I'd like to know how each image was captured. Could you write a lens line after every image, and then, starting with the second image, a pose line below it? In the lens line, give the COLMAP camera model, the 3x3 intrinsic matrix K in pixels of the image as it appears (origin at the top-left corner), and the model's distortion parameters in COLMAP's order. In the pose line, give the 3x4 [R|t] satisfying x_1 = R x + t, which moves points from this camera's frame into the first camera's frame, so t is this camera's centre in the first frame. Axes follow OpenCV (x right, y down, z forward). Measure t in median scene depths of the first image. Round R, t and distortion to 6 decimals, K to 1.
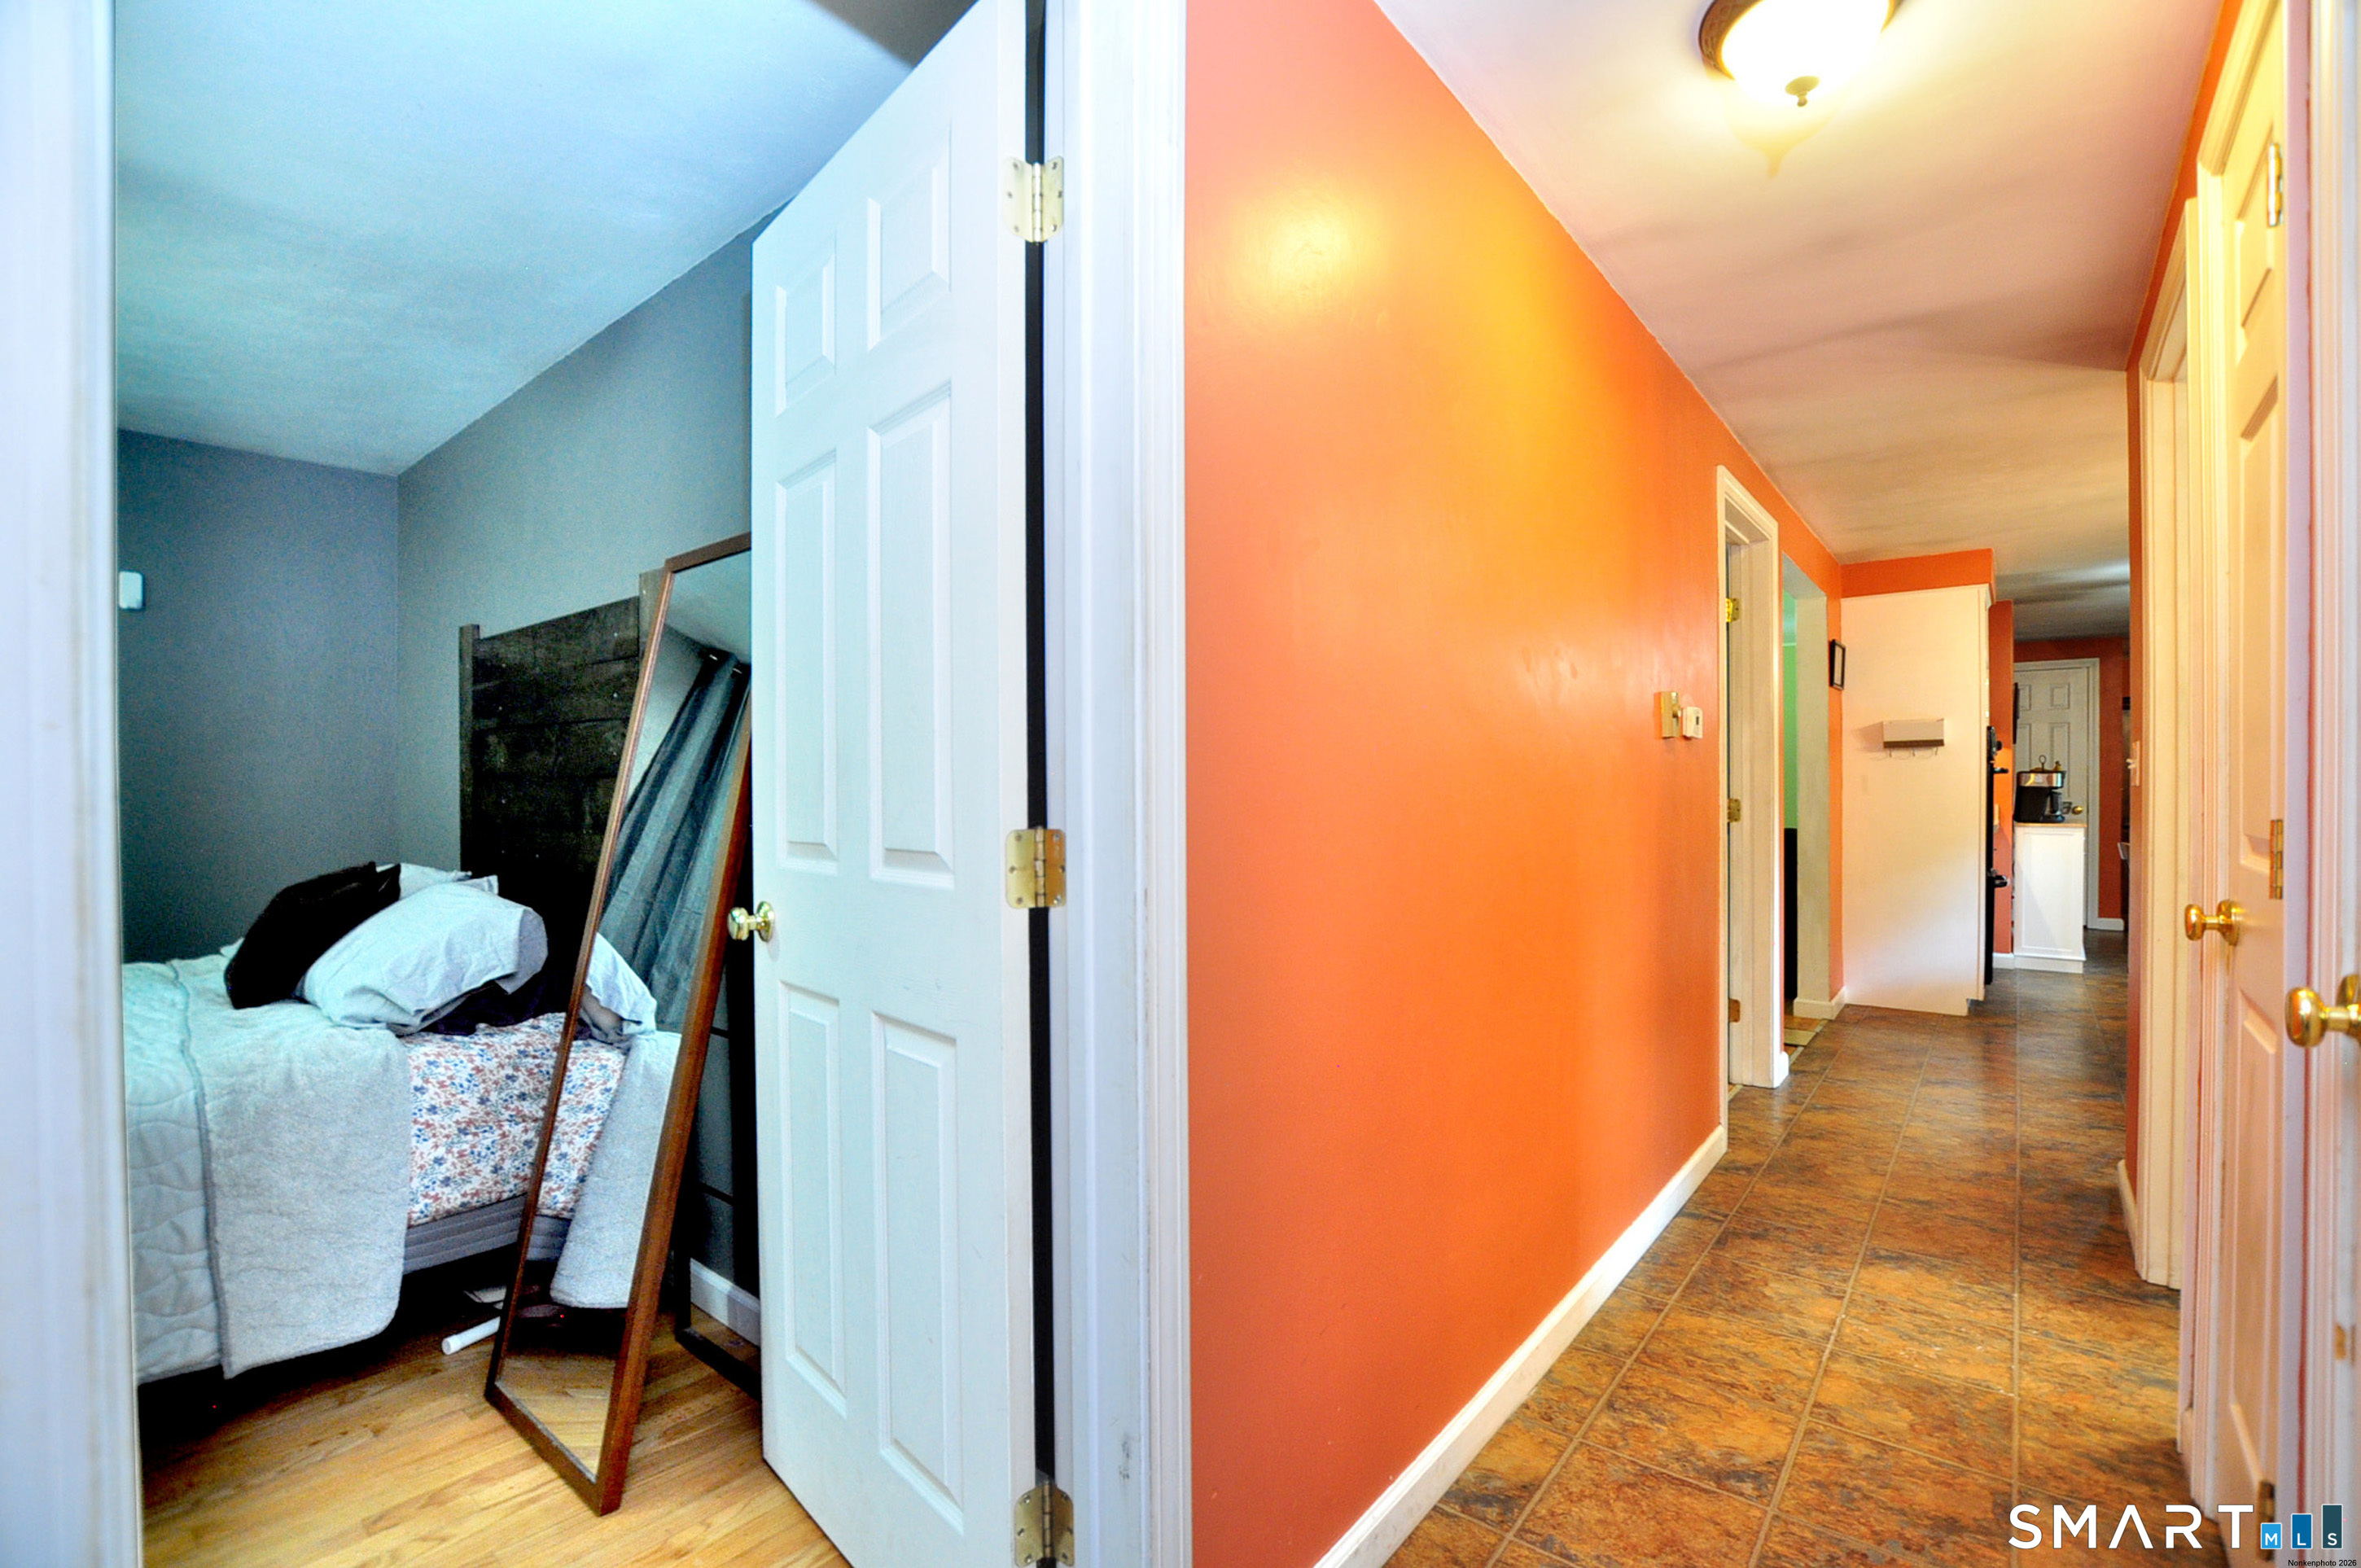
lens RADIAL K [[1046.6, 0, 1188.6], [0, 1046.6, 809.1], [0, 0, 1]] dist [-0.033979, 0.003857]
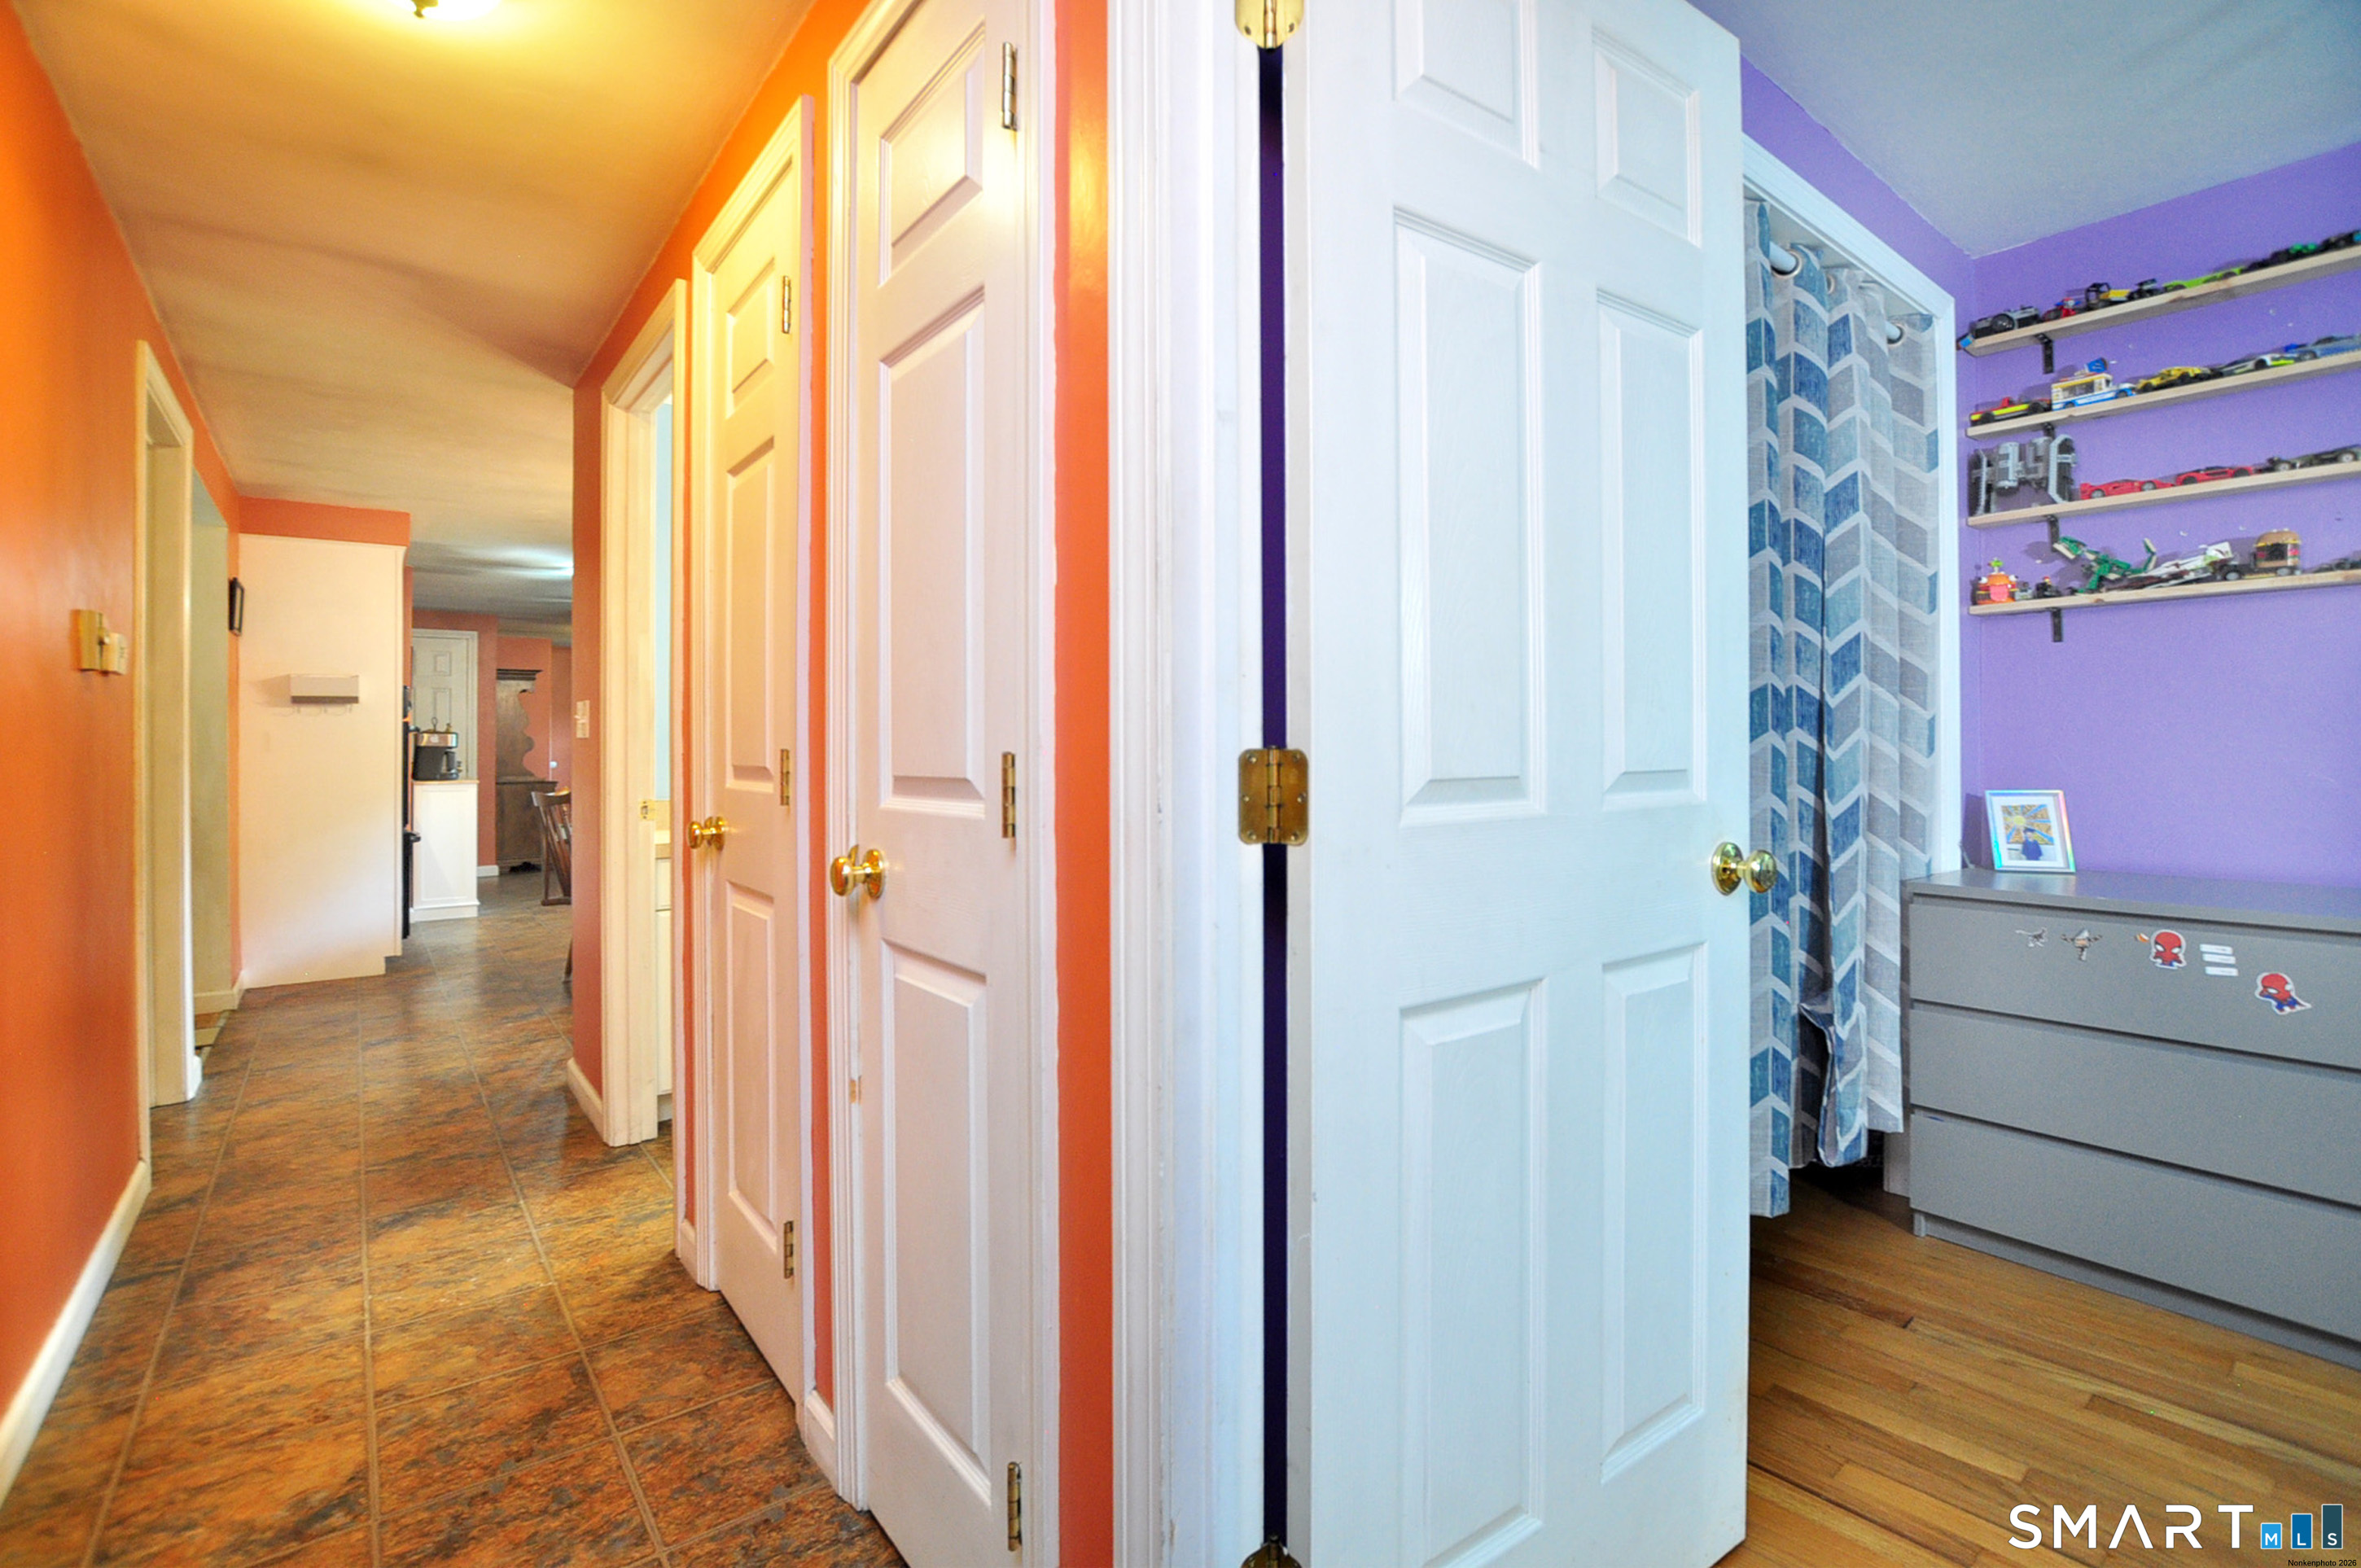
lens RADIAL K [[1046.6, 0, 1165.5], [0, 1046.6, 748.2], [0, 0, 1]] dist [-0.033979, 0.003857]
pose [[0.225944, 0.004203, 0.974131, -0.093184], [0.021007, 0.999737, -0.009186, 0.013883], [-0.973914, 0.022539, 0.225797, 0.059995]]
